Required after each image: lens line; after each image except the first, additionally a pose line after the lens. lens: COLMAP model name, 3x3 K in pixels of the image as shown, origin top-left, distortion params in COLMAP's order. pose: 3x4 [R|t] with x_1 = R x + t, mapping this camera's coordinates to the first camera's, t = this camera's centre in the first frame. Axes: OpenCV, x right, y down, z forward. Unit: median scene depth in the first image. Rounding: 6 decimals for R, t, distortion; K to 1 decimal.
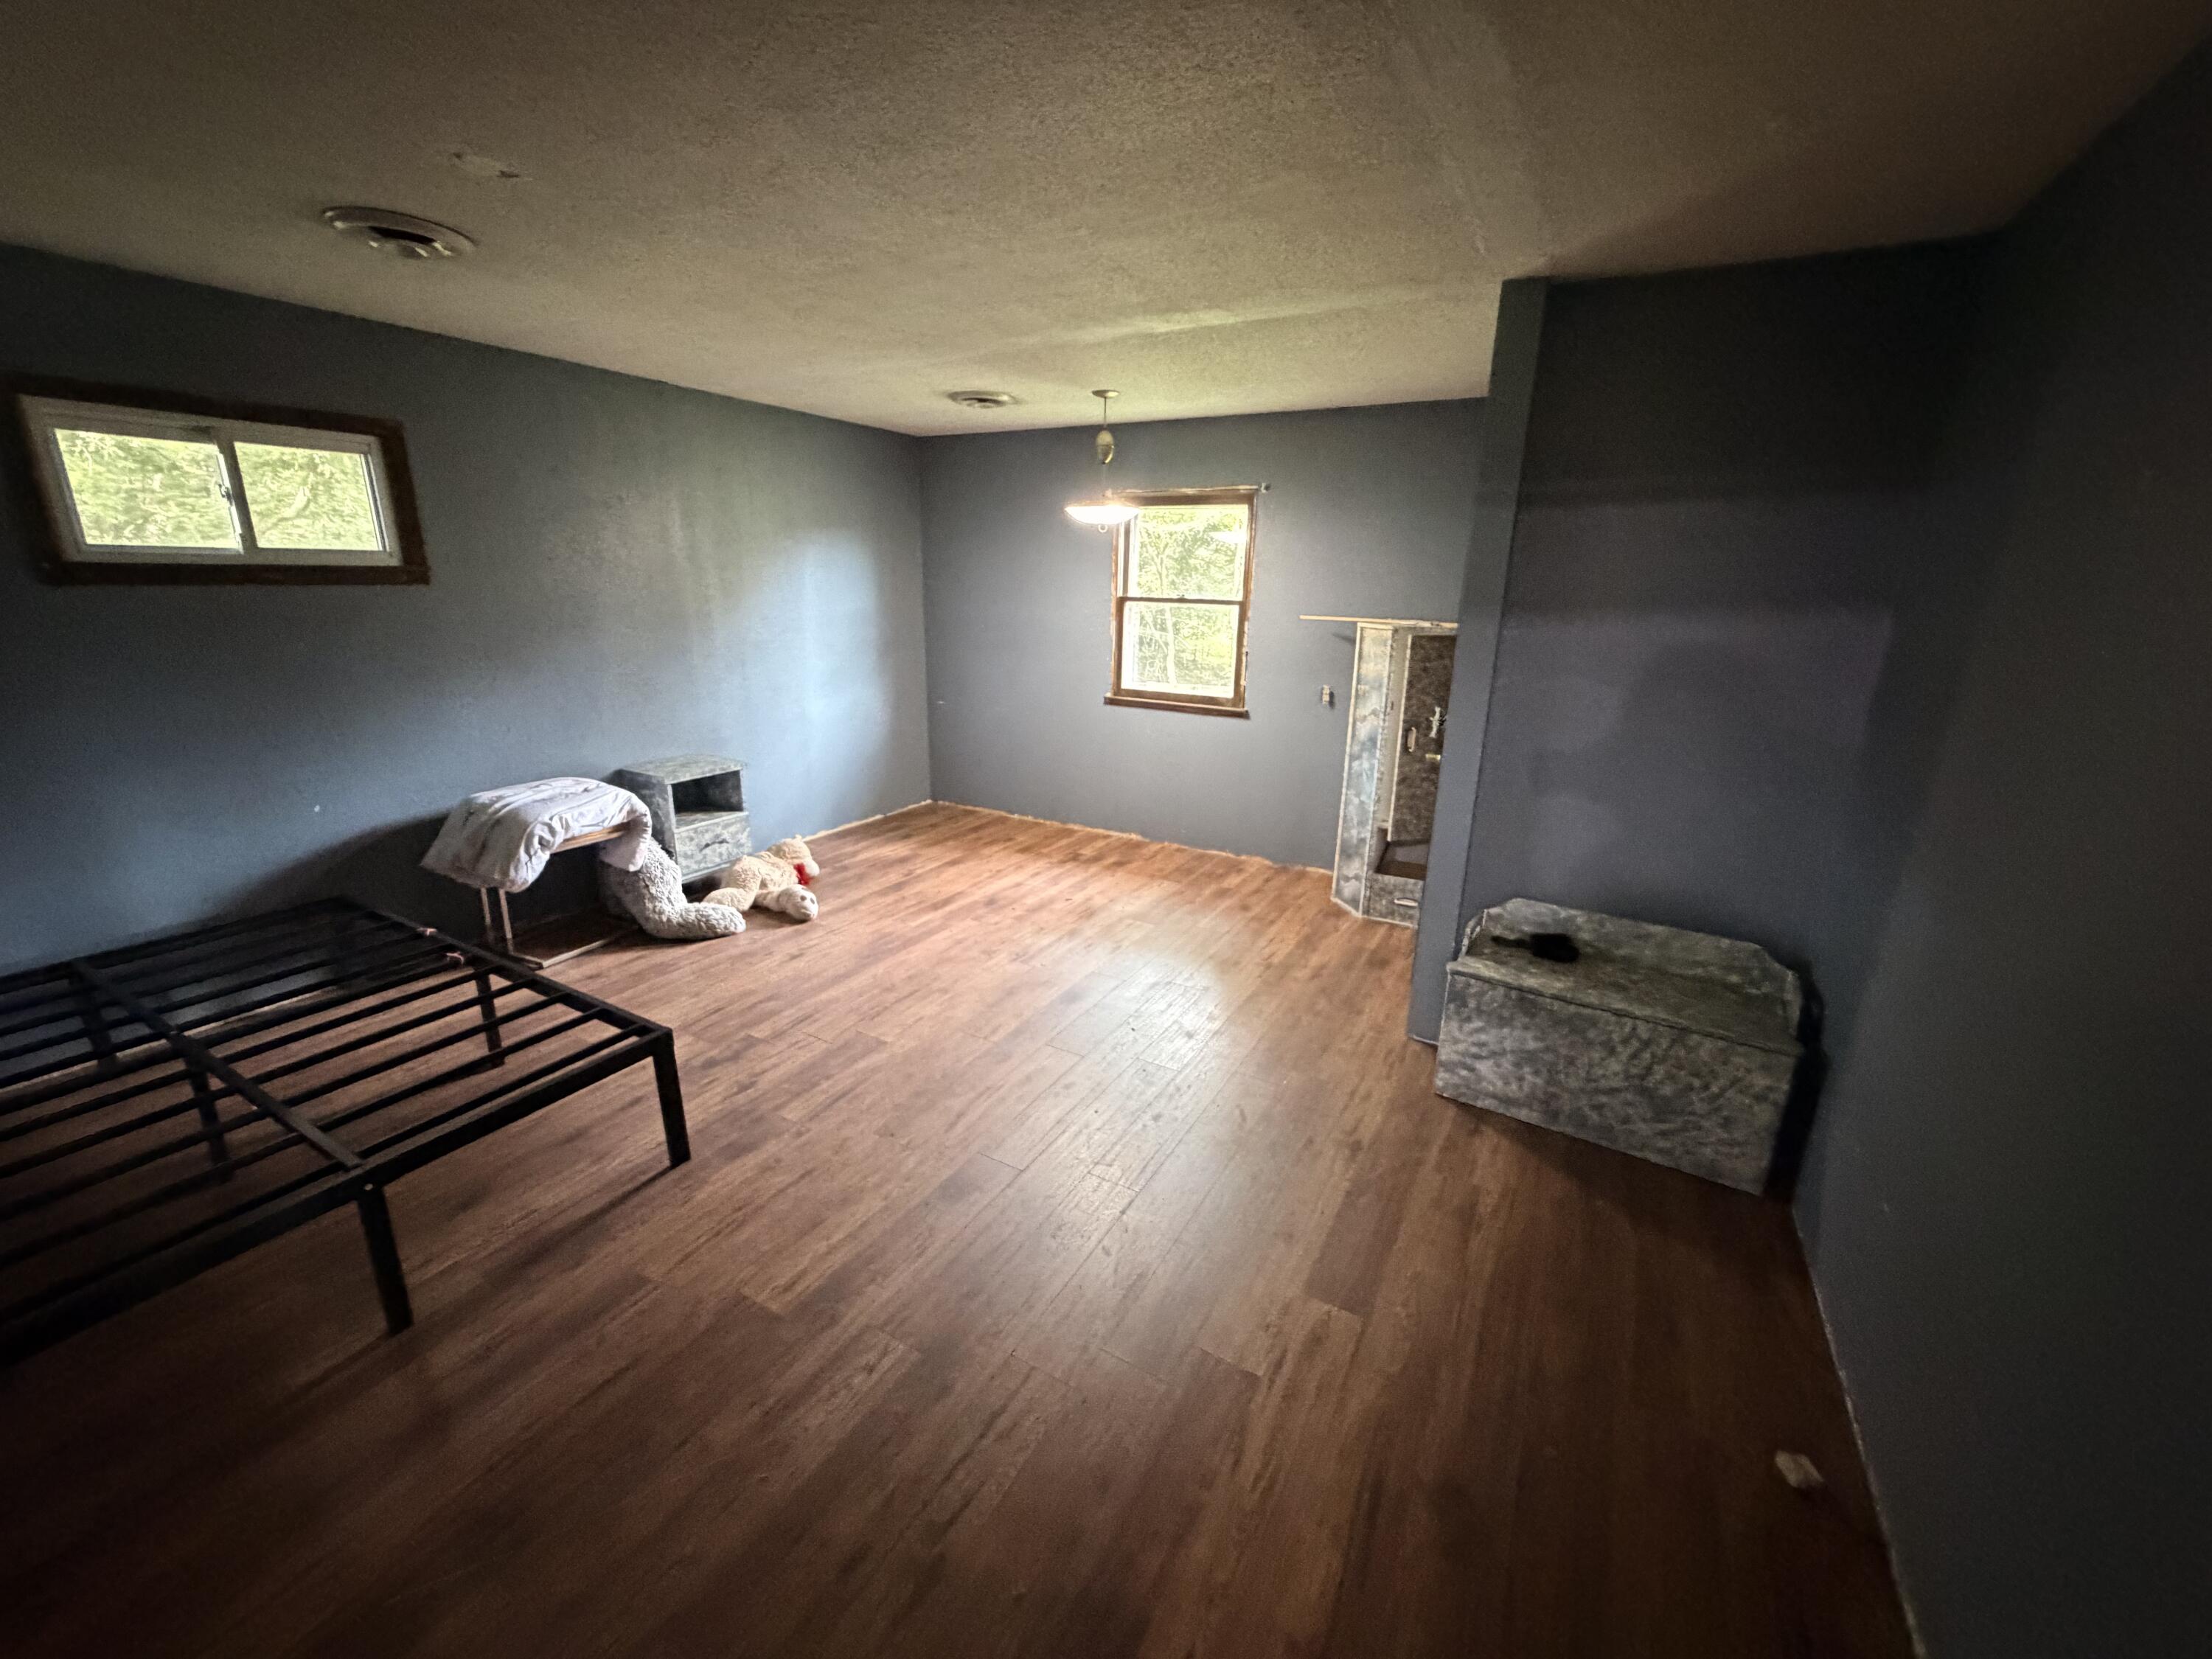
lens RADIAL K [[881.5, 0, 1106.0], [0, 881.5, 829.5], [0, 0, 1]] dist [0.000046, 0.000823]
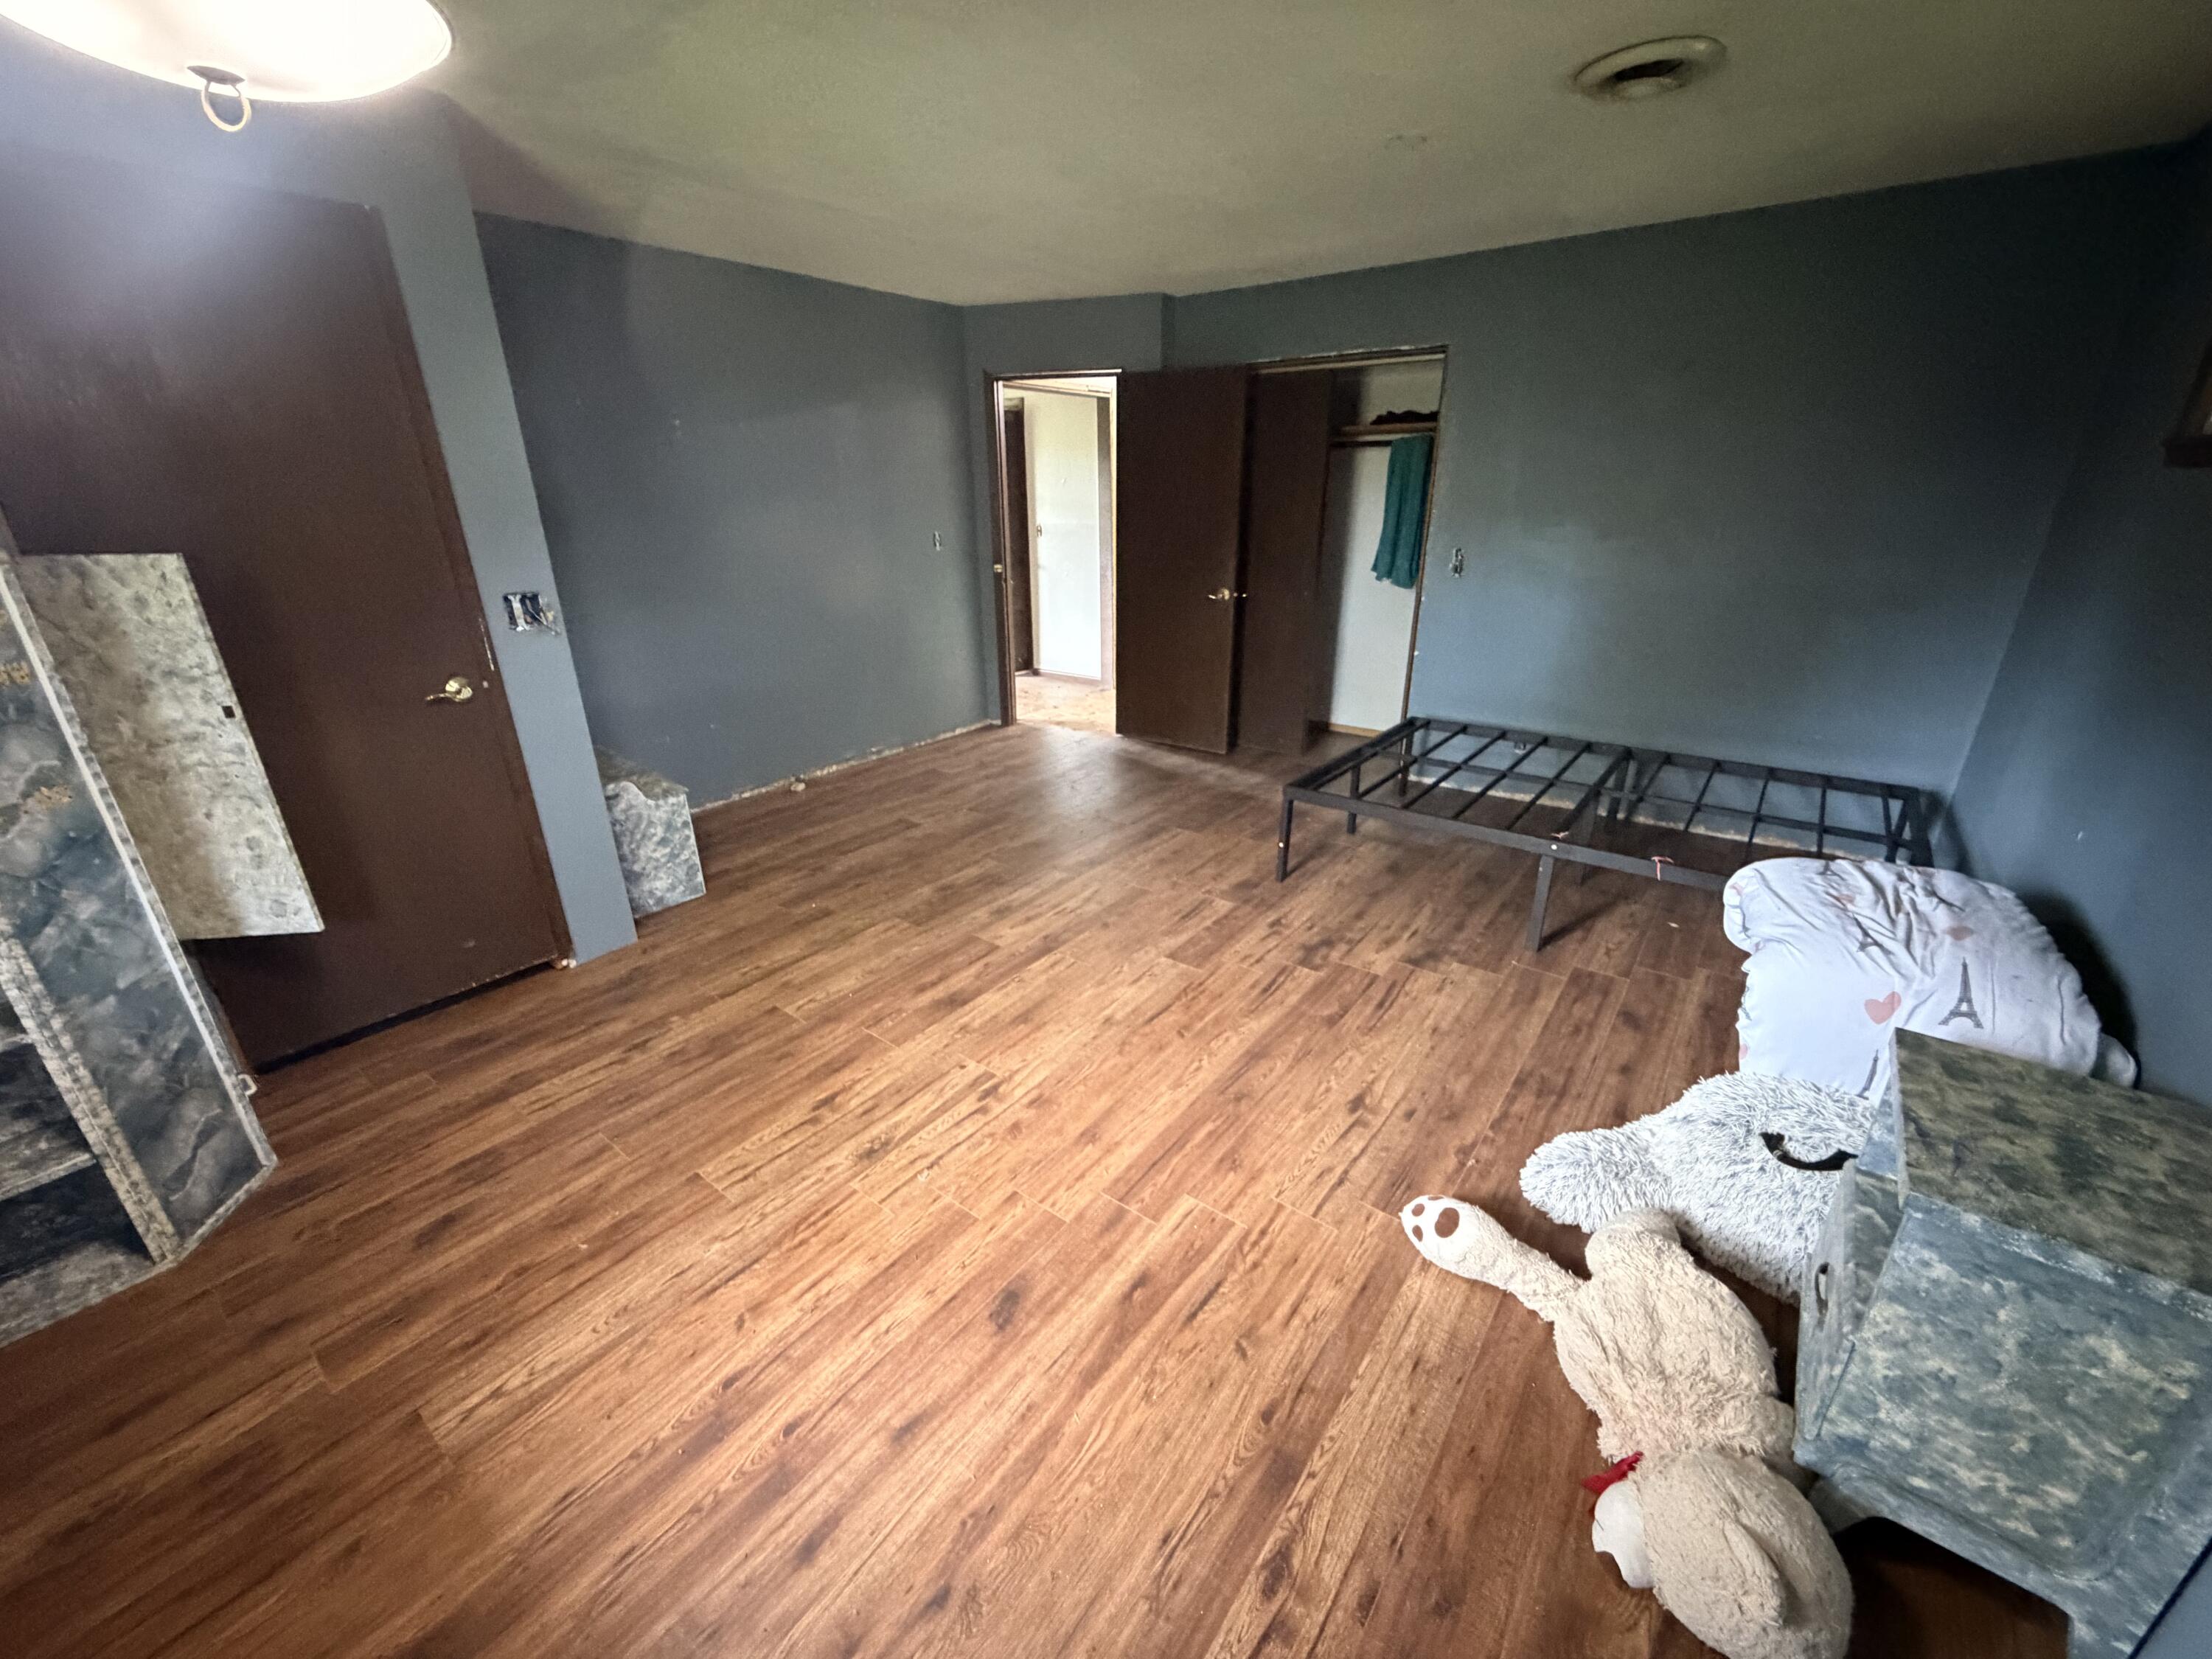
lens RADIAL K [[881.5, 0, 1106.0], [0, 881.5, 829.5], [0, 0, 1]] dist [0.000046, 0.000823]
pose [[-0.989836, -0.064946, 0.126521, -0.236900], [0.025944, 0.792246, 0.609650, -0.366496], [-0.139830, 0.606736, -0.782508, 1.338335]]
